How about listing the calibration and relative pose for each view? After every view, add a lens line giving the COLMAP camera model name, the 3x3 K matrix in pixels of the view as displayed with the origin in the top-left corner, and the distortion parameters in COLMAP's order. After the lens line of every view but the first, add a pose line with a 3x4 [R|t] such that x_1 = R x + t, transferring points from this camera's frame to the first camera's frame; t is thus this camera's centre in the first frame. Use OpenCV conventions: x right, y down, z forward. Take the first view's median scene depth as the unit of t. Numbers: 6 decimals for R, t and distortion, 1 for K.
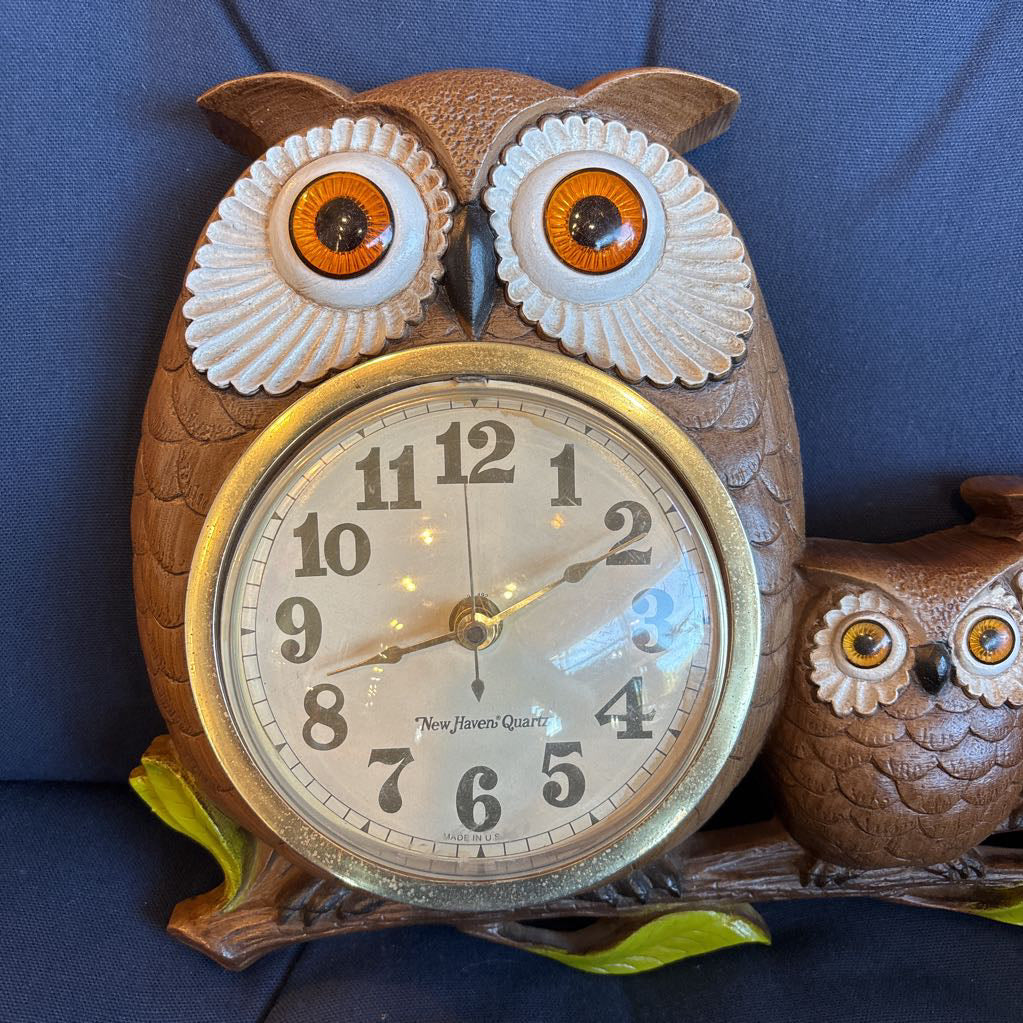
lens RADIAL K [[1126.2, 0, 516.3], [0, 1126.2, 521.8], [0, 0, 1]] dist [0.072214, -0.265284]
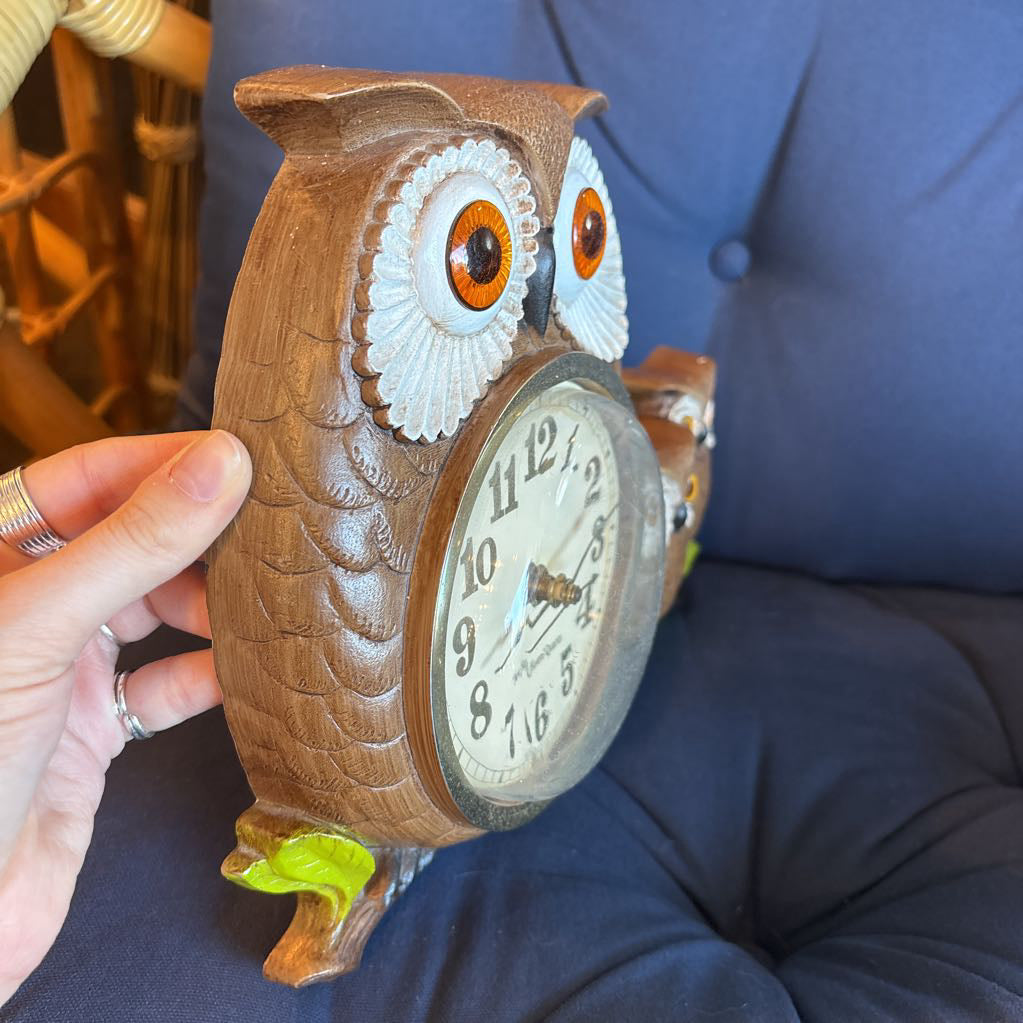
lens RADIAL K [[1031.6, 0, 511.5], [0, 1031.6, 511.5], [0, 0, 1]] dist [0.103719, -0.513401]
pose [[0.508102, -0.272228, 0.817144, -0.921721], [0.042094, 0.955452, 0.292130, -0.304920], [-0.860268, -0.114035, 0.496926, 0.489242]]
